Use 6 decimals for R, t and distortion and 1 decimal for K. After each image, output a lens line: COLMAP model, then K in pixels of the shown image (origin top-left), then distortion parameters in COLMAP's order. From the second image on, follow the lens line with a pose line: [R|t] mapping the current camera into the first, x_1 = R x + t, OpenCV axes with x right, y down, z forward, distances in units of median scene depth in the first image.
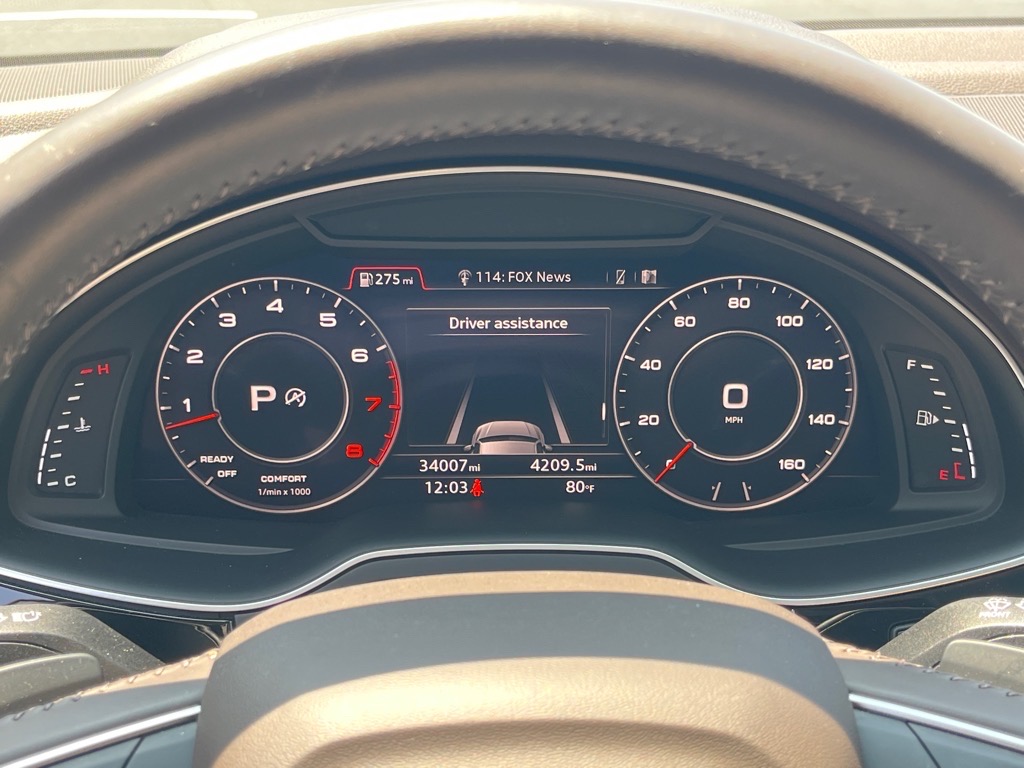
lens RADIAL K [[1407.9, 0, 508.2], [0, 1407.9, 378.5], [0, 0, 1]] dist [0.081373, 0.000000]
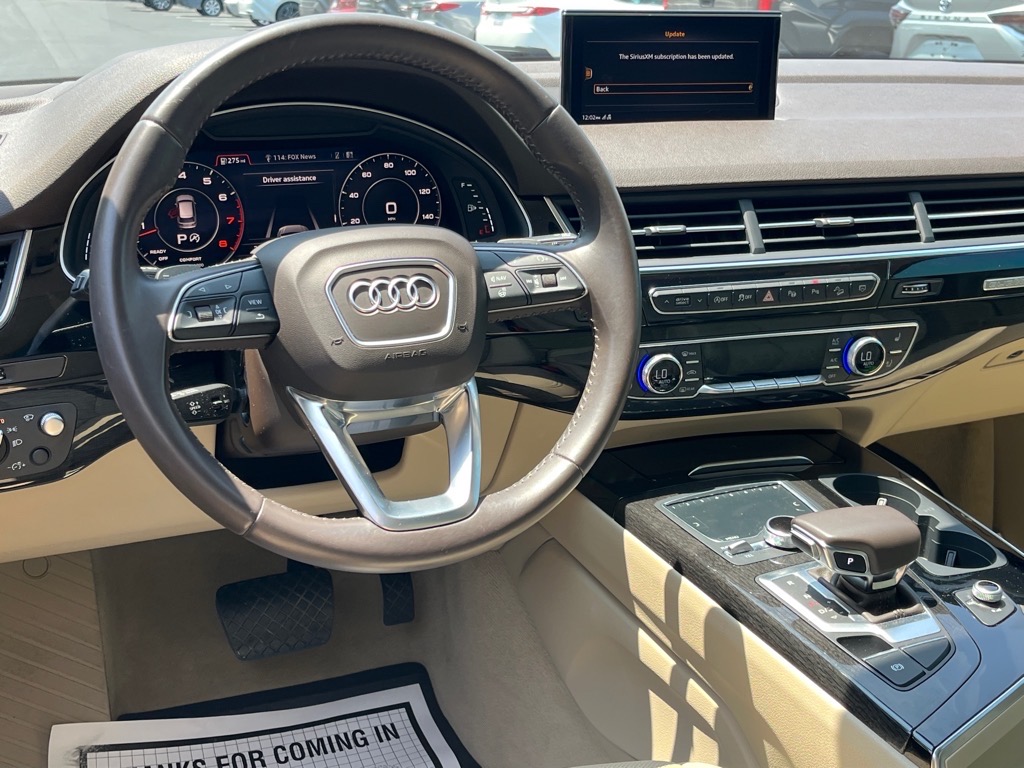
lens RADIAL K [[1280.7, 0, 485.9], [0, 1280.7, 383.4], [0, 0, 1]] dist [0.106804, 0.000000]
pose [[0.933861, -0.105629, 0.341680, -0.437951], [0.125874, 0.991335, -0.037567, 0.394743], [-0.334752, 0.078091, 0.939065, -0.979996]]
